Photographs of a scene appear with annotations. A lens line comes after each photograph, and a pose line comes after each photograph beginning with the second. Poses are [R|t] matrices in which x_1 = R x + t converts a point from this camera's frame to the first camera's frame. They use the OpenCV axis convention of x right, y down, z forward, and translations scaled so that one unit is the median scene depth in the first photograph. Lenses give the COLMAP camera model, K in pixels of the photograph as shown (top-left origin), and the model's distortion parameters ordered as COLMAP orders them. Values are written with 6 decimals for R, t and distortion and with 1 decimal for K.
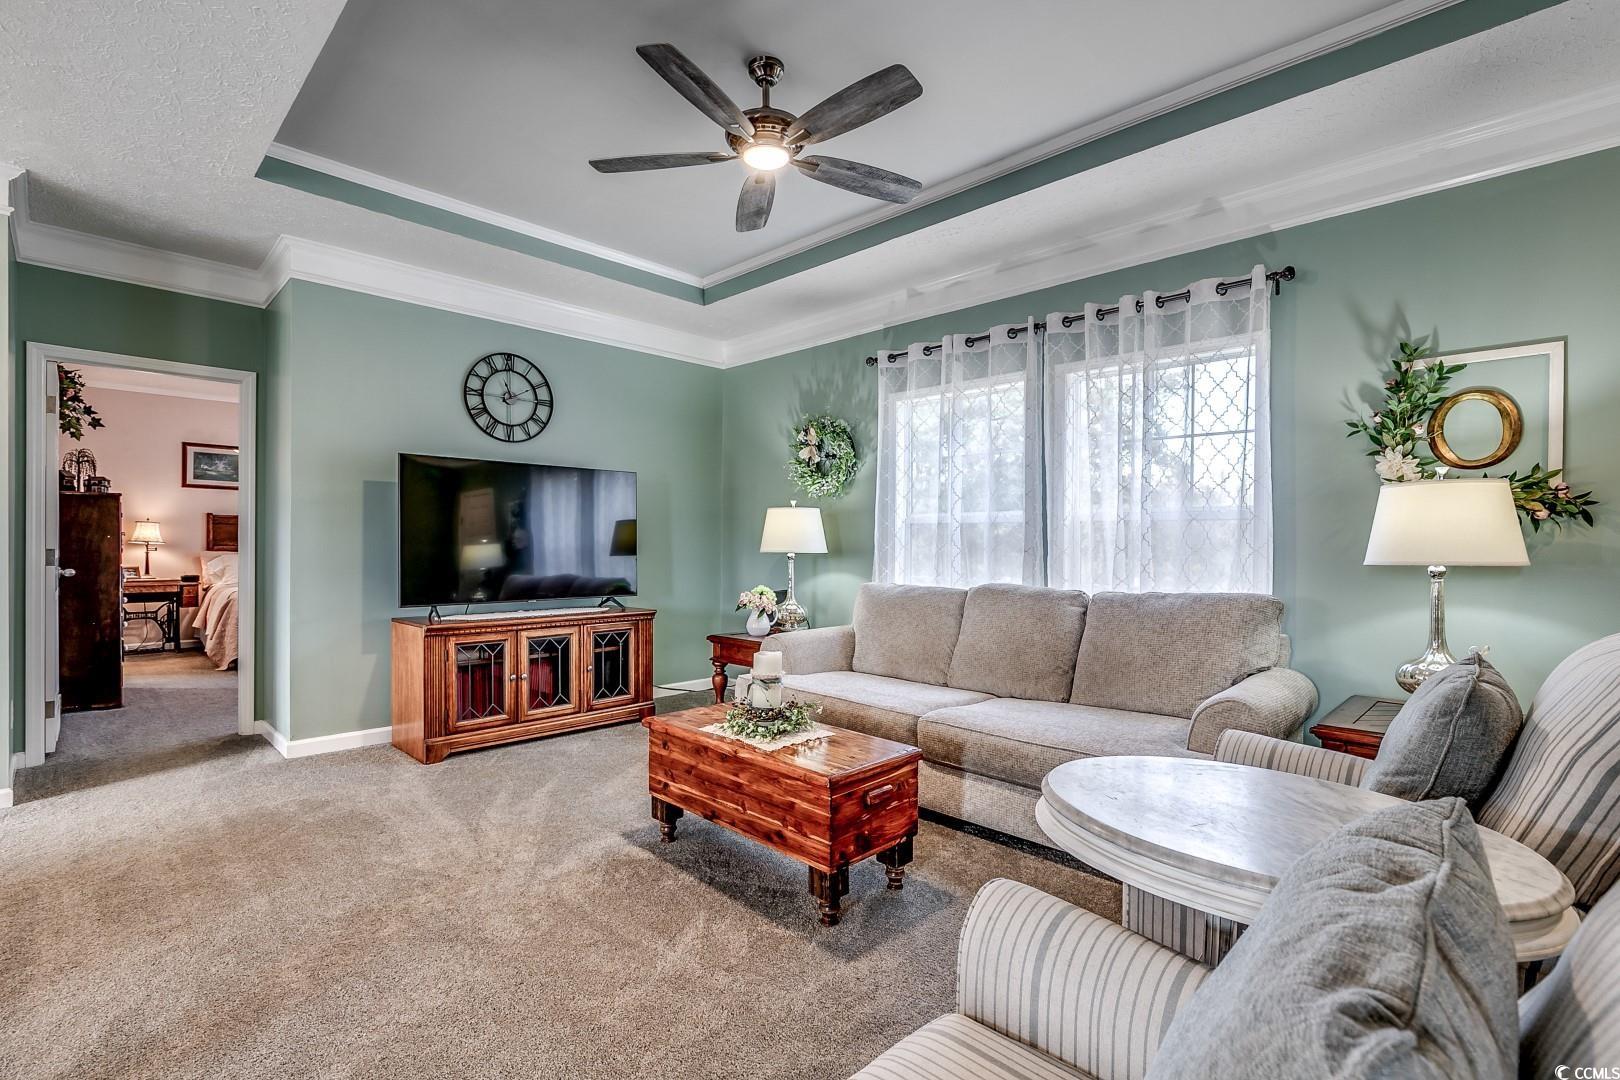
lens RADIAL K [[729.9, 0, 818.5], [0, 729.9, 542.1], [0, 0, 1]] dist [-0.002162, 0.000061]
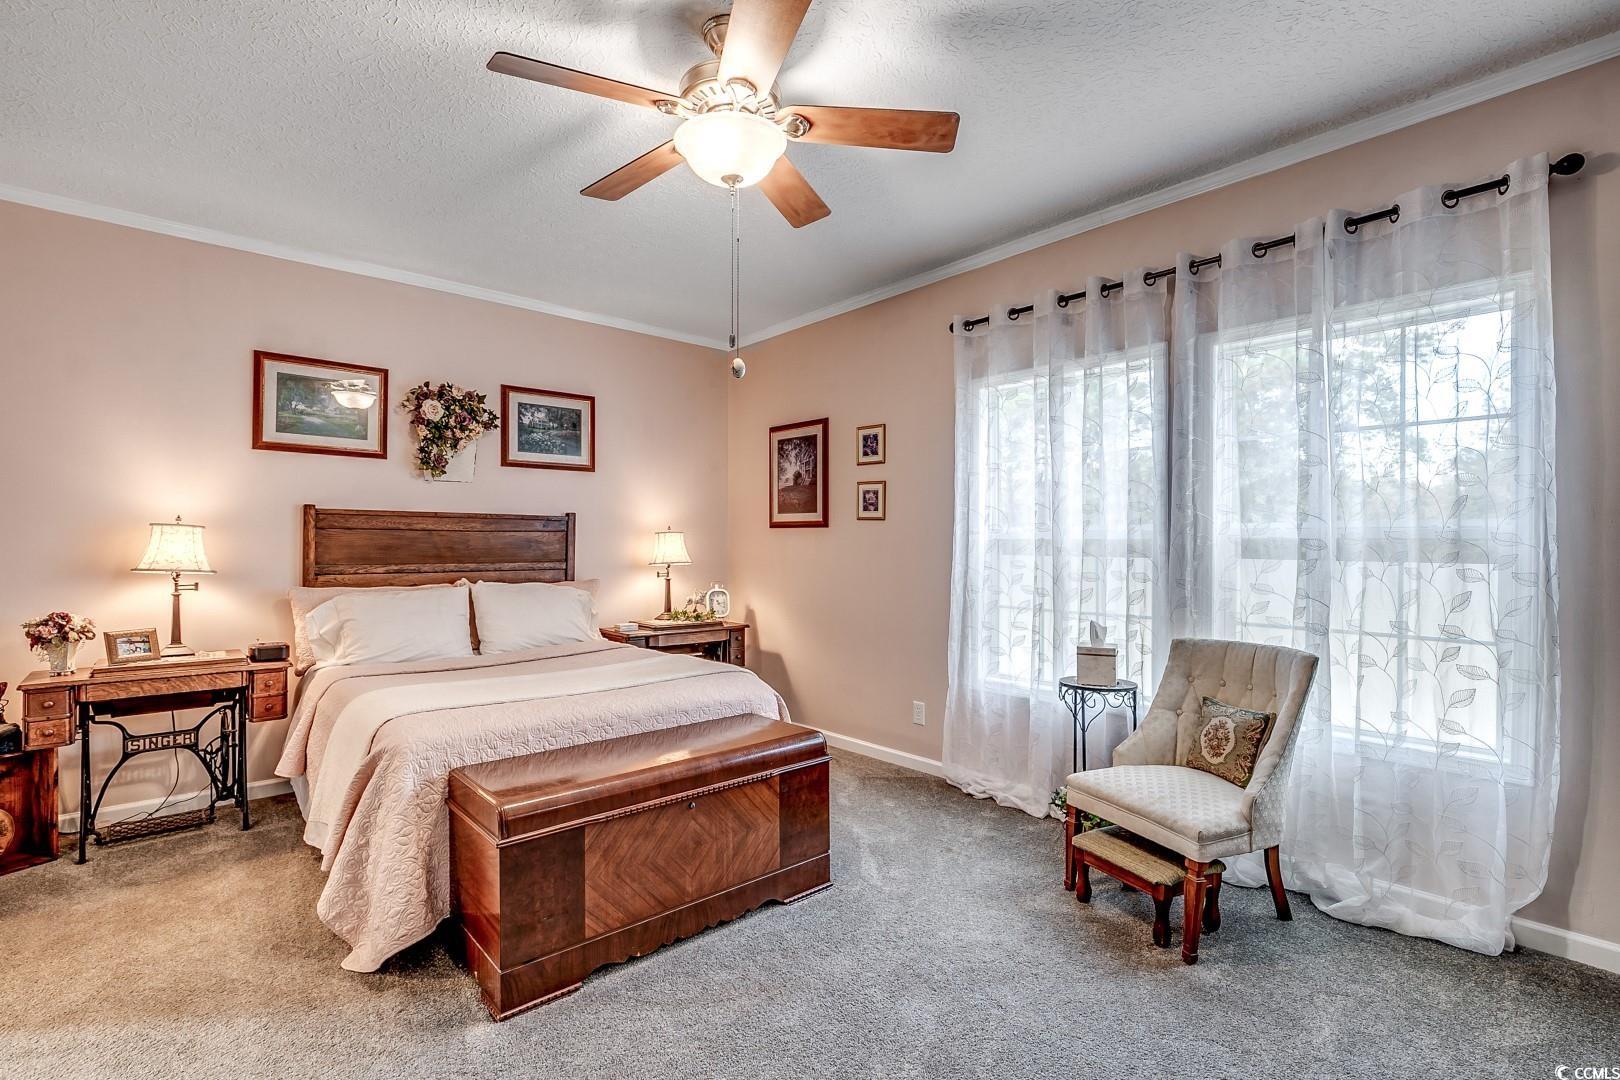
lens RADIAL K [[729.9, 0, 801.0], [0, 729.9, 539.6], [0, 0, 1]] dist [-0.002162, 0.000061]
pose [[0.996797, -0.003616, -0.079894, -0.512123], [0.003009, 0.999966, -0.007721, -0.013708], [0.079919, 0.007456, 0.996773, 0.592378]]
